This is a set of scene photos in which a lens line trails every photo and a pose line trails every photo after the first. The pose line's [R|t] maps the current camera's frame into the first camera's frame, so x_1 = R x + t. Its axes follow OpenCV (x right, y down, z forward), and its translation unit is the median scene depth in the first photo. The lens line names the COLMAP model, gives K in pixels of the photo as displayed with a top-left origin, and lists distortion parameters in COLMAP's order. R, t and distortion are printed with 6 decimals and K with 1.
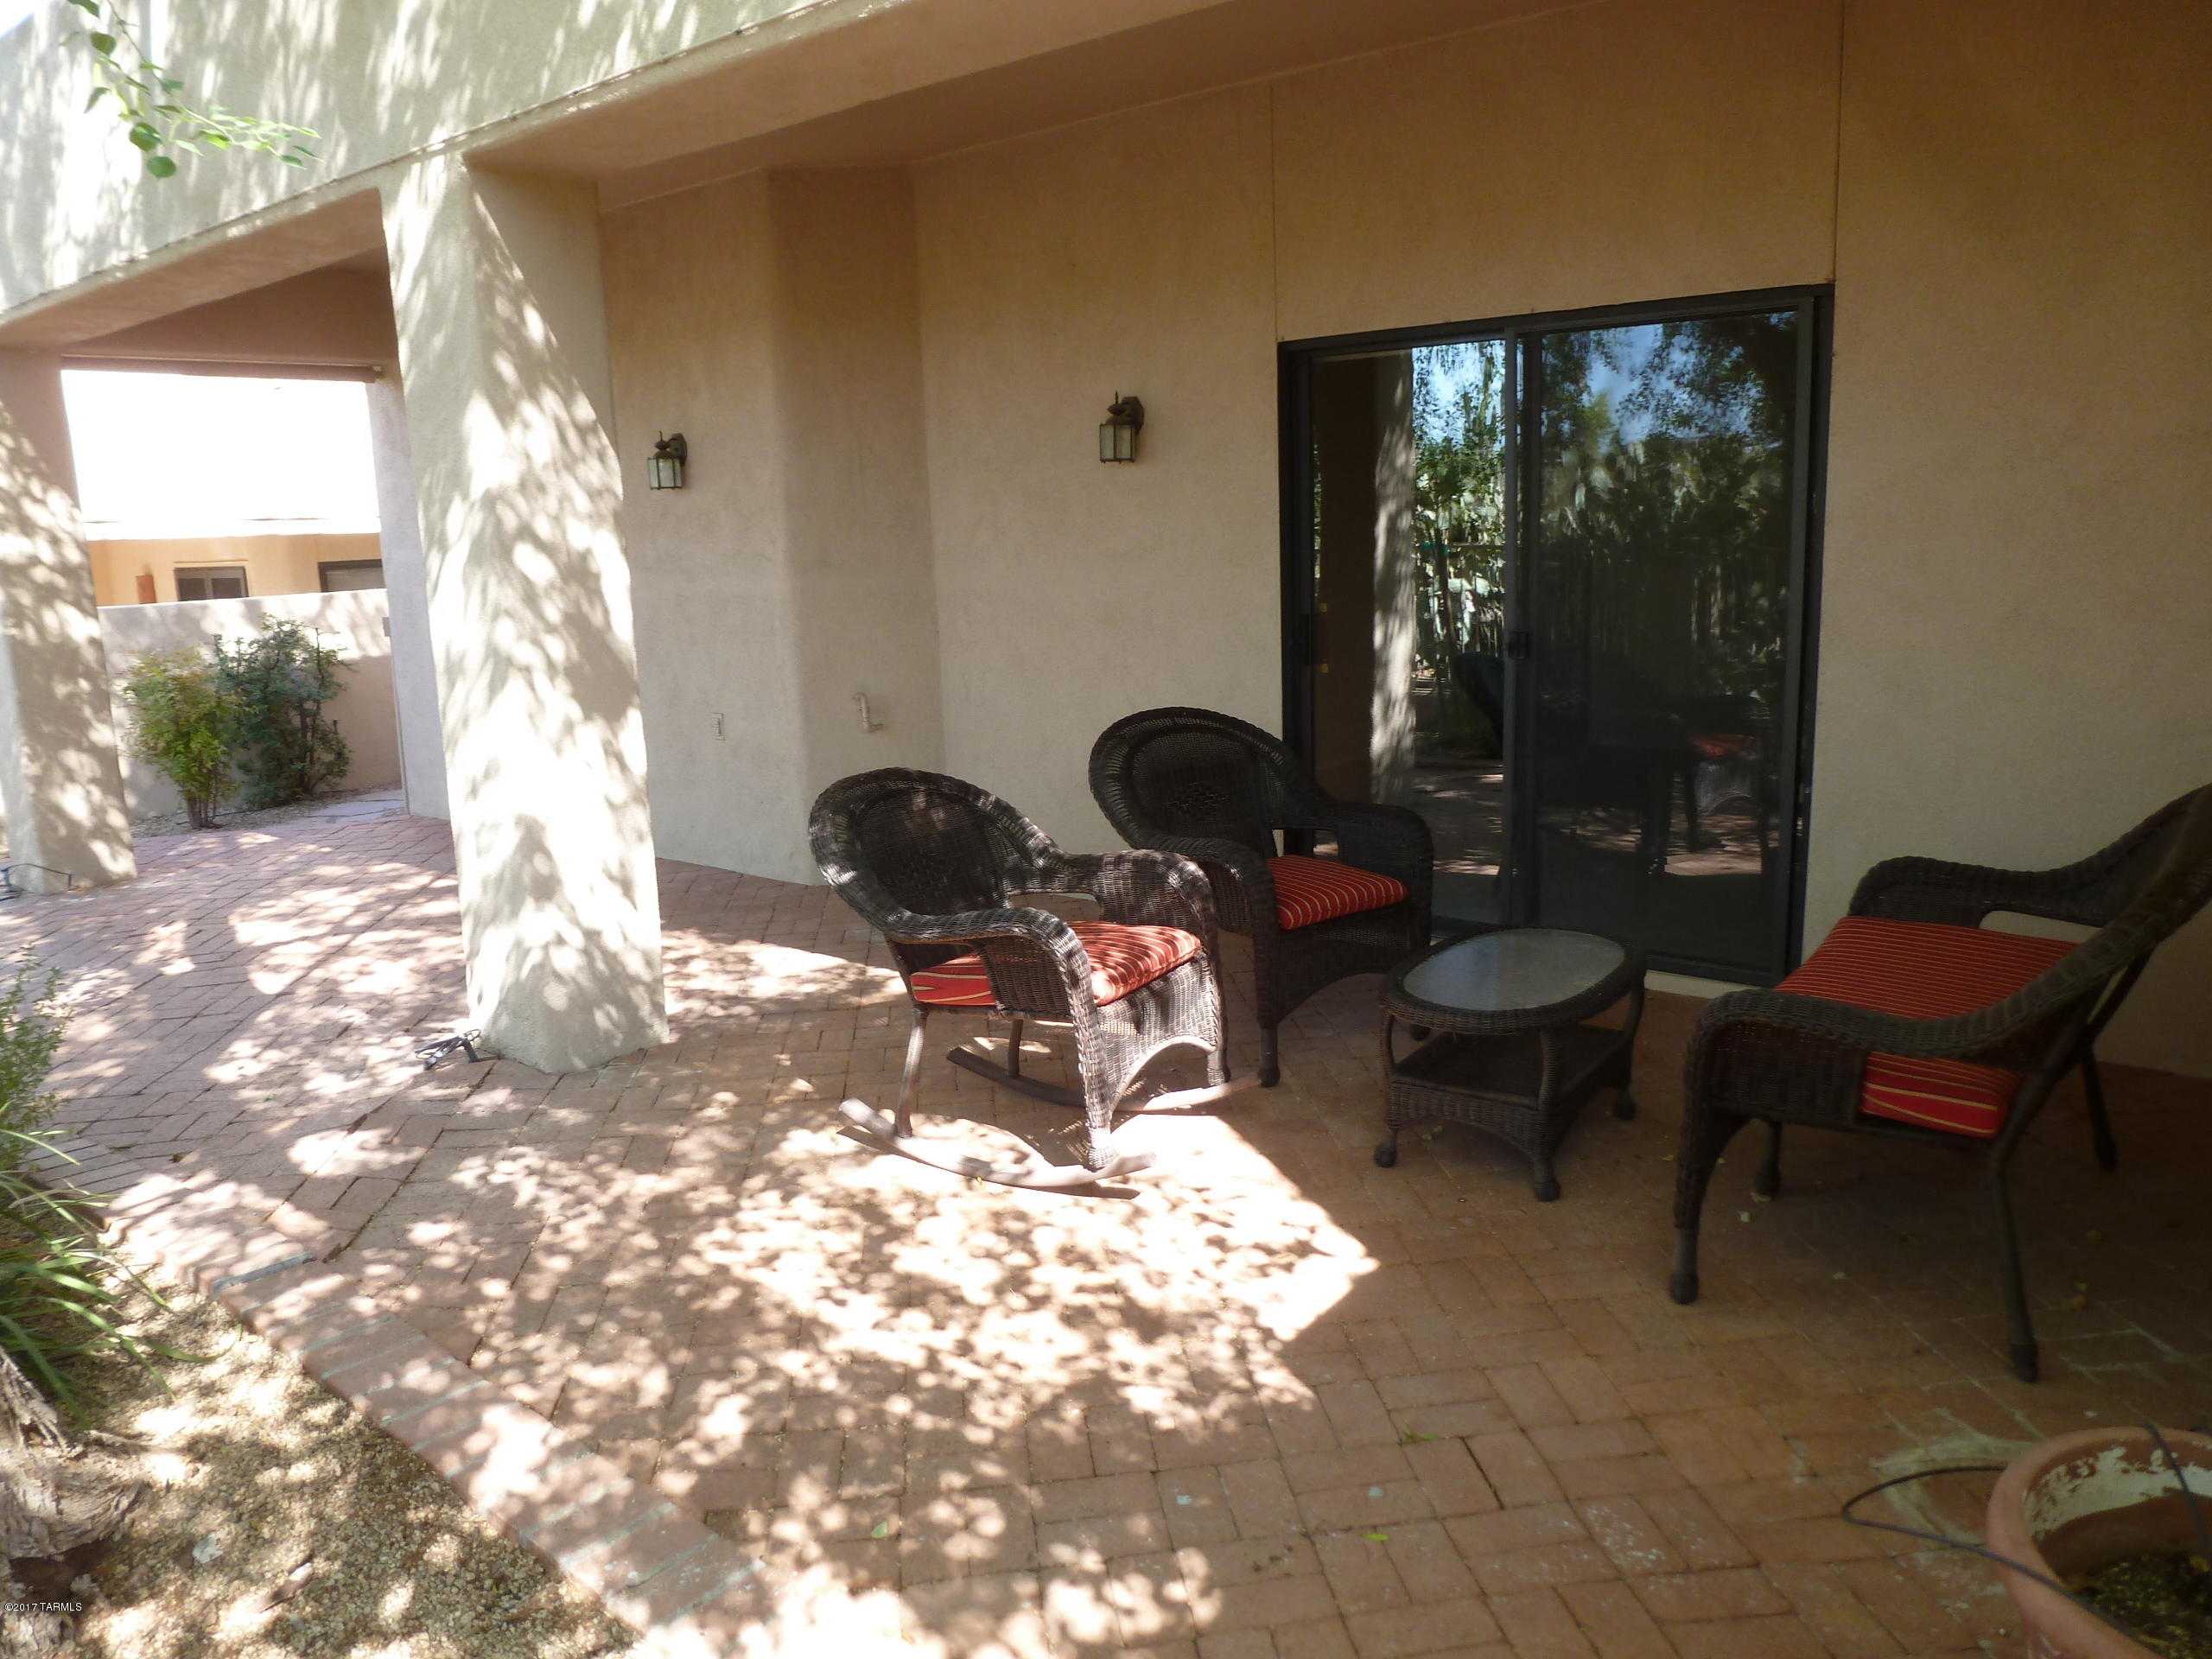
lens RADIAL K [[1603.7, 0, 1046.2], [0, 1603.7, 830.2], [0, 0, 1]] dist [-0.006094, -0.001943]
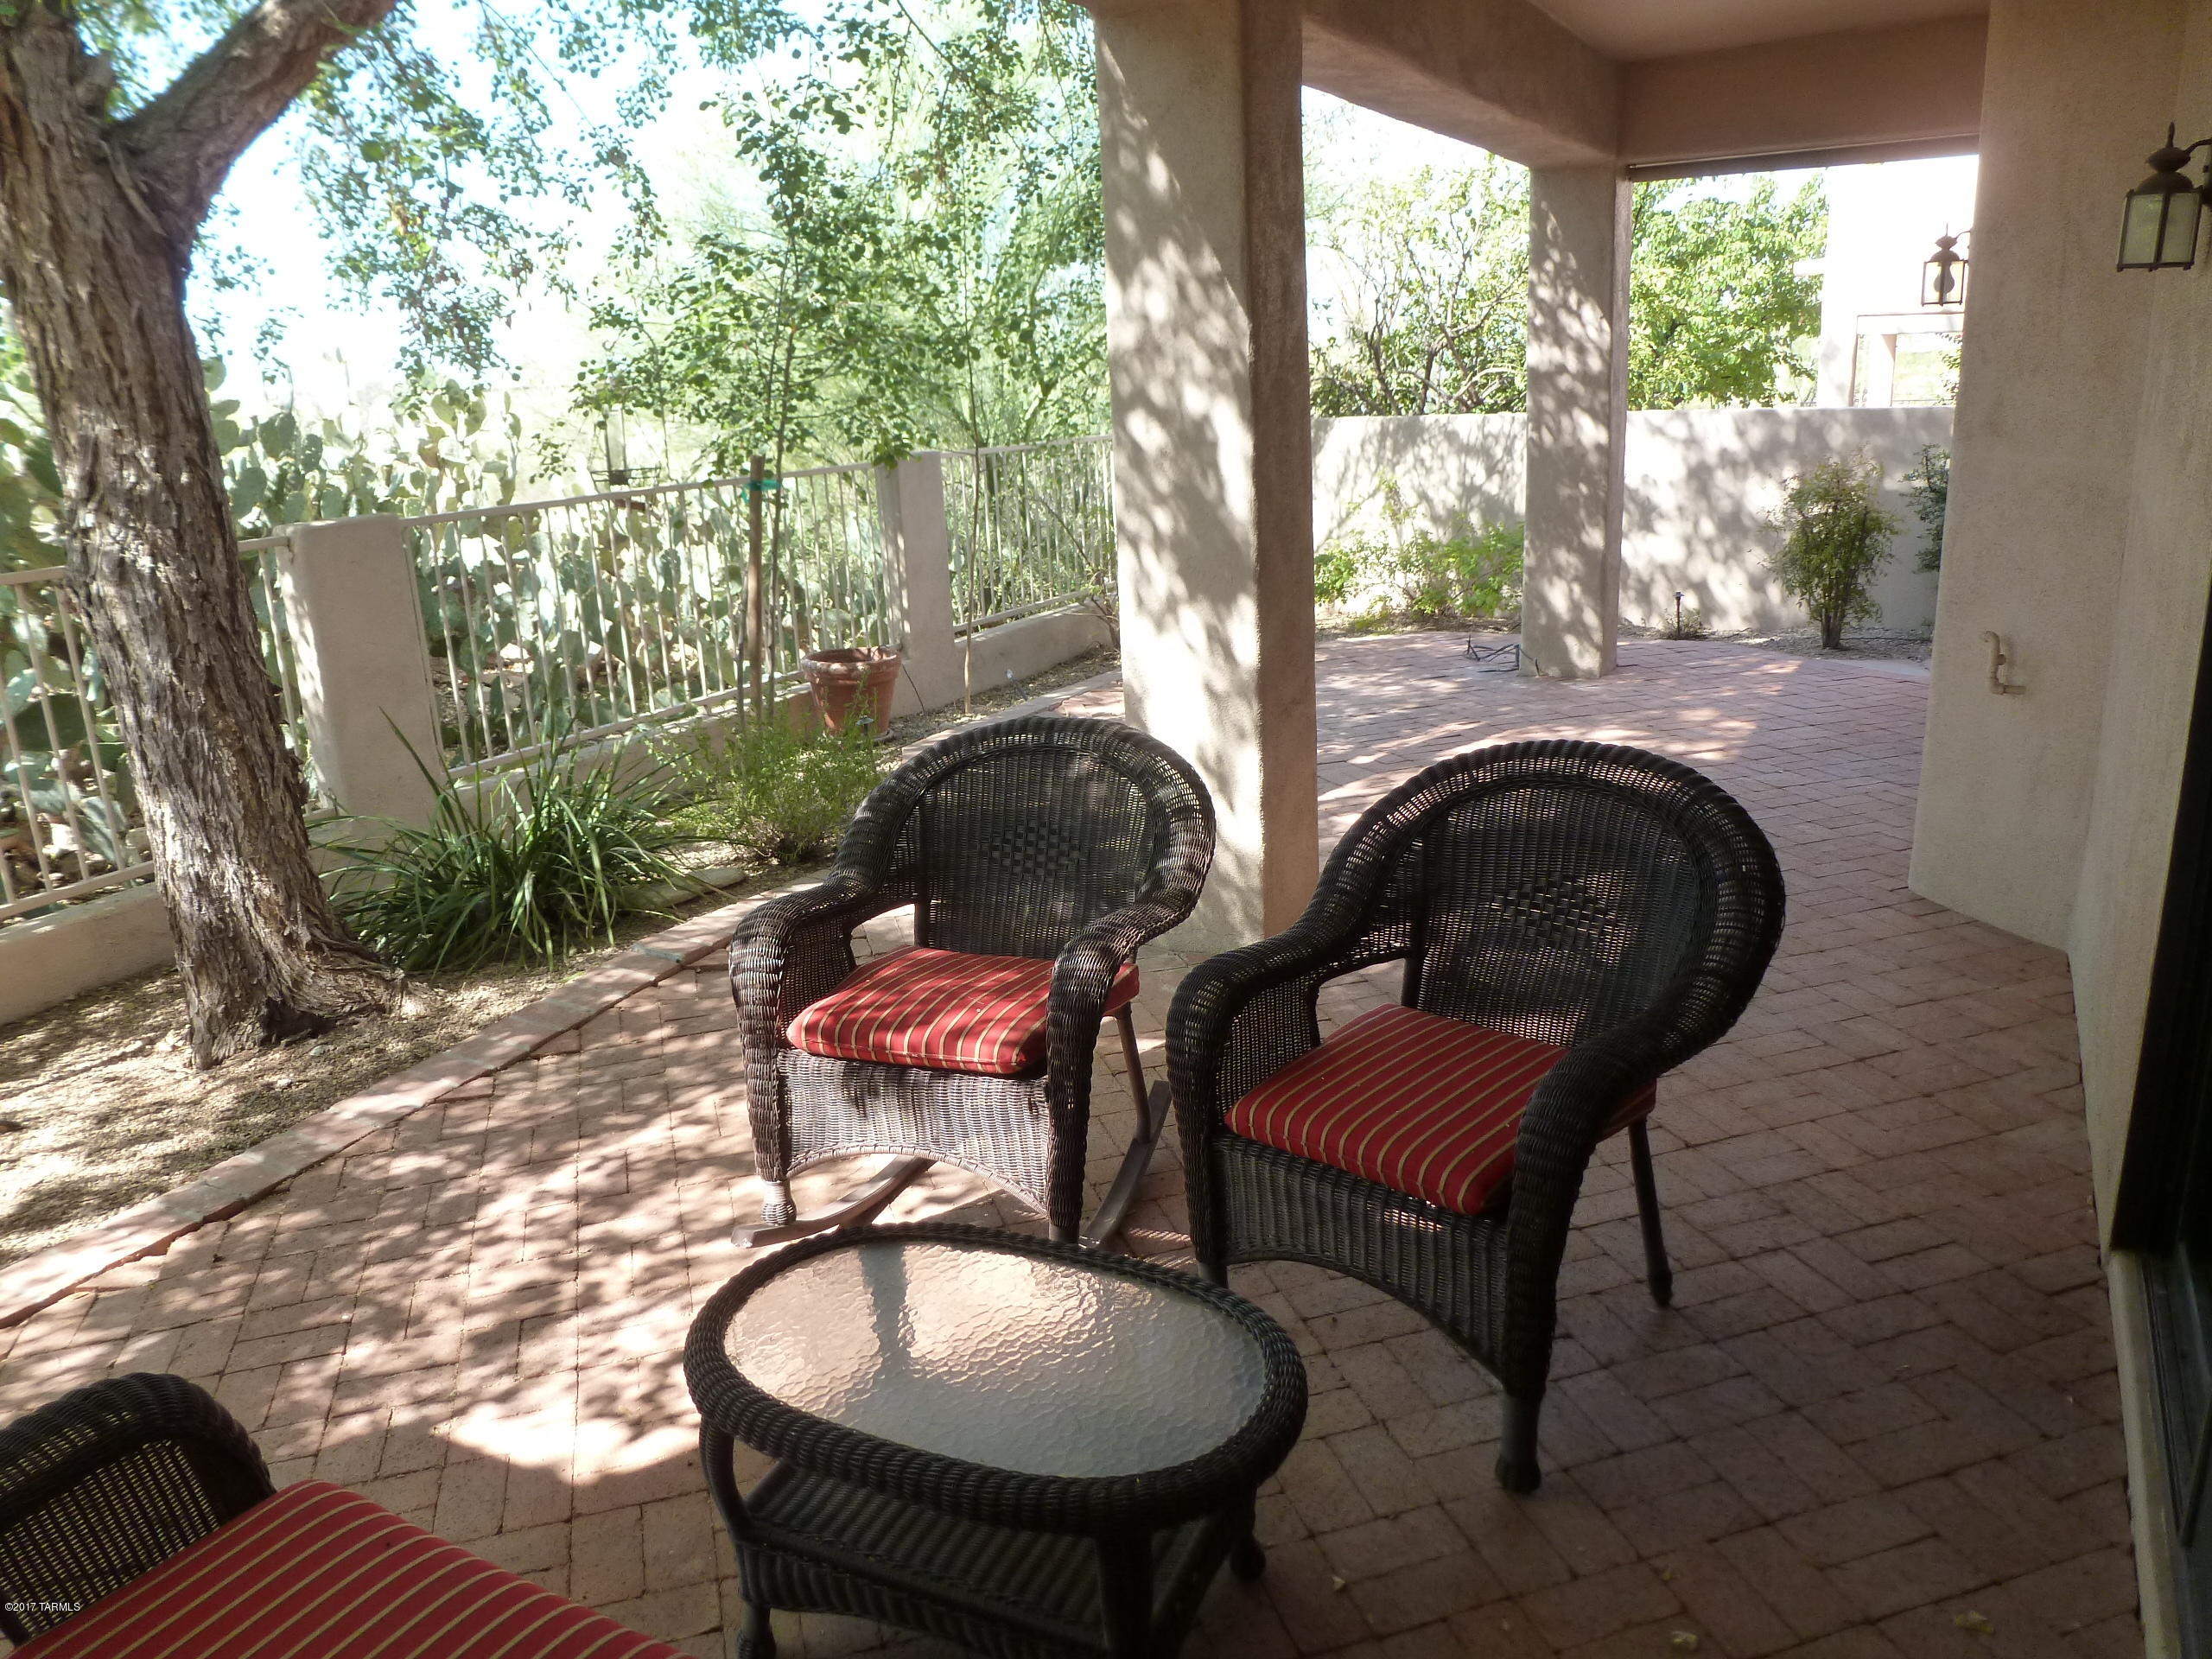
lens RADIAL K [[1596.8, 0, 1113.0], [0, 1596.8, 831.9], [0, 0, 1]] dist [-0.043819, 0.002813]
pose [[0.214646, 0.297463, -0.930292, 0.642128], [-0.142833, 0.951813, 0.271388, -0.194364], [0.966191, 0.074624, 0.246790, 0.765264]]
